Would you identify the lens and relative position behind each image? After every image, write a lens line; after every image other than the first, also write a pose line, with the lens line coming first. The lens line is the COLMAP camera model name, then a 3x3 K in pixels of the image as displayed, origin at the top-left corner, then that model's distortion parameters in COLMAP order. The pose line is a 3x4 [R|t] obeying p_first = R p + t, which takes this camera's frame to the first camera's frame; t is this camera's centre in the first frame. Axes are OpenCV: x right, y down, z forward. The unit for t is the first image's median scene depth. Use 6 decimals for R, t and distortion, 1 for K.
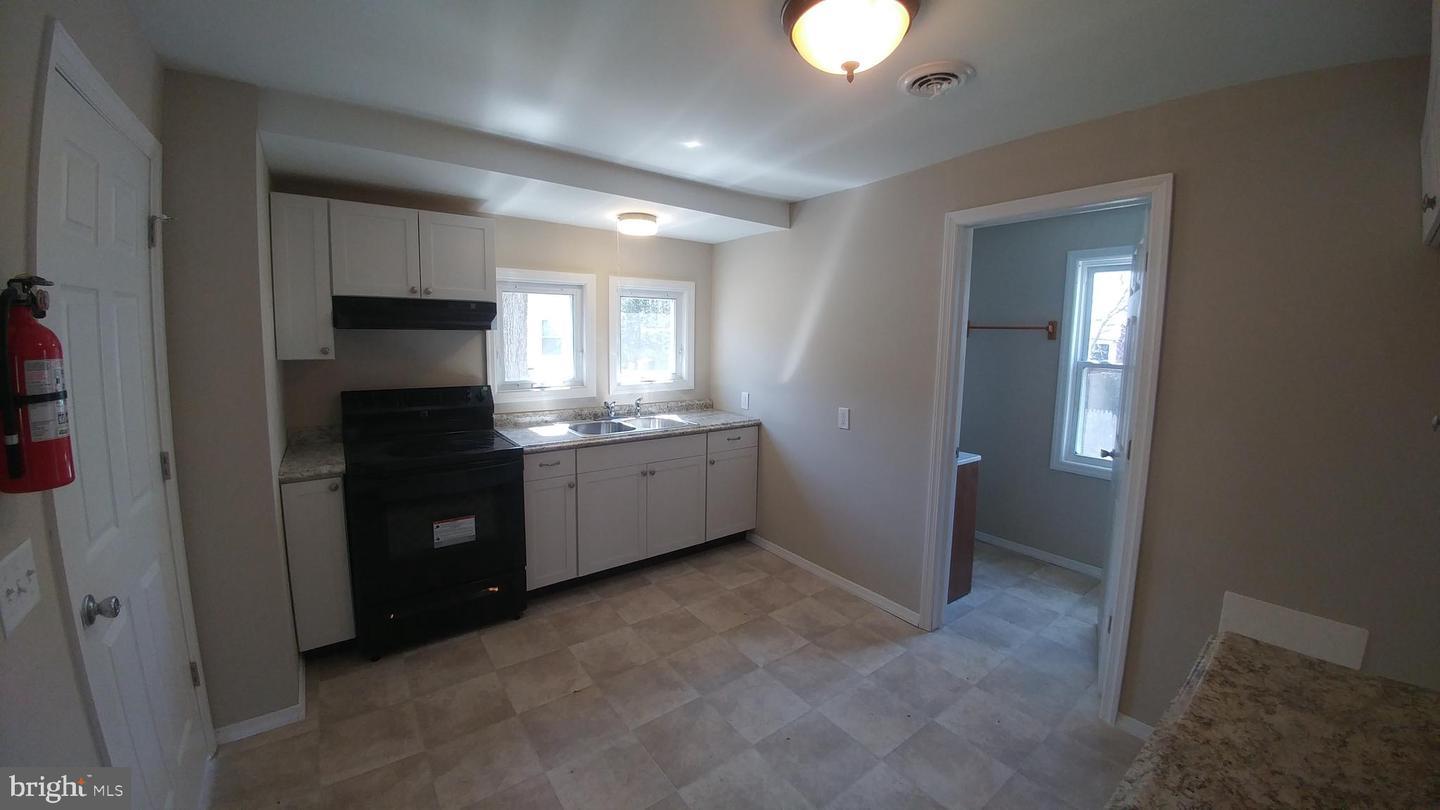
lens RADIAL K [[522.3, 0, 721.7], [0, 522.3, 389.7], [0, 0, 1]] dist [-0.028819, -0.010403]
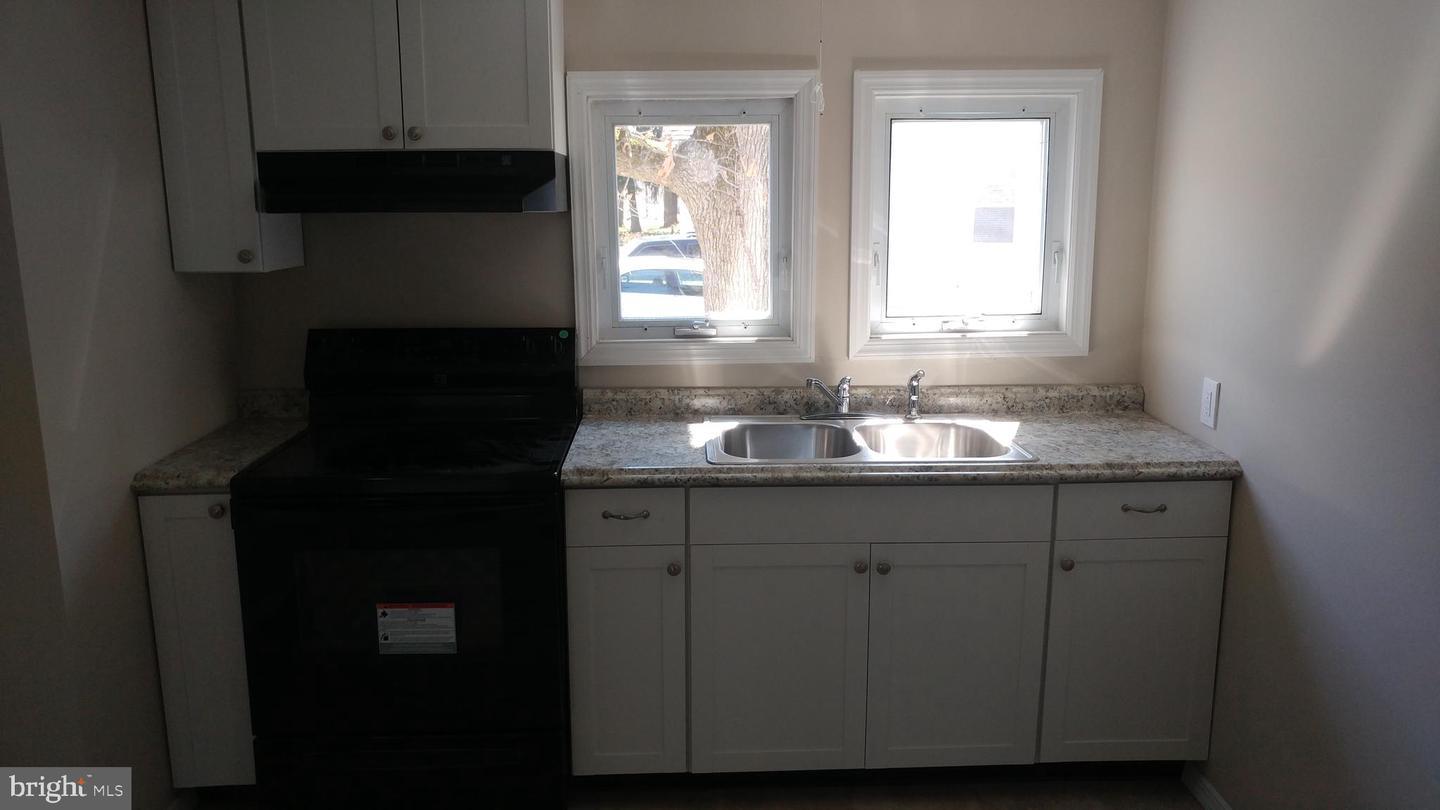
lens RADIAL K [[1006.2, 0, 720.0], [0, 1006.2, 405.0], [0, 0, 1]] dist [-0.006038, -0.001759]
pose [[0.813812, 0.094900, -0.573327, 0.191272], [-0.043733, 0.993780, 0.102418, -0.037153], [0.579480, -0.058276, 0.812900, 0.309287]]
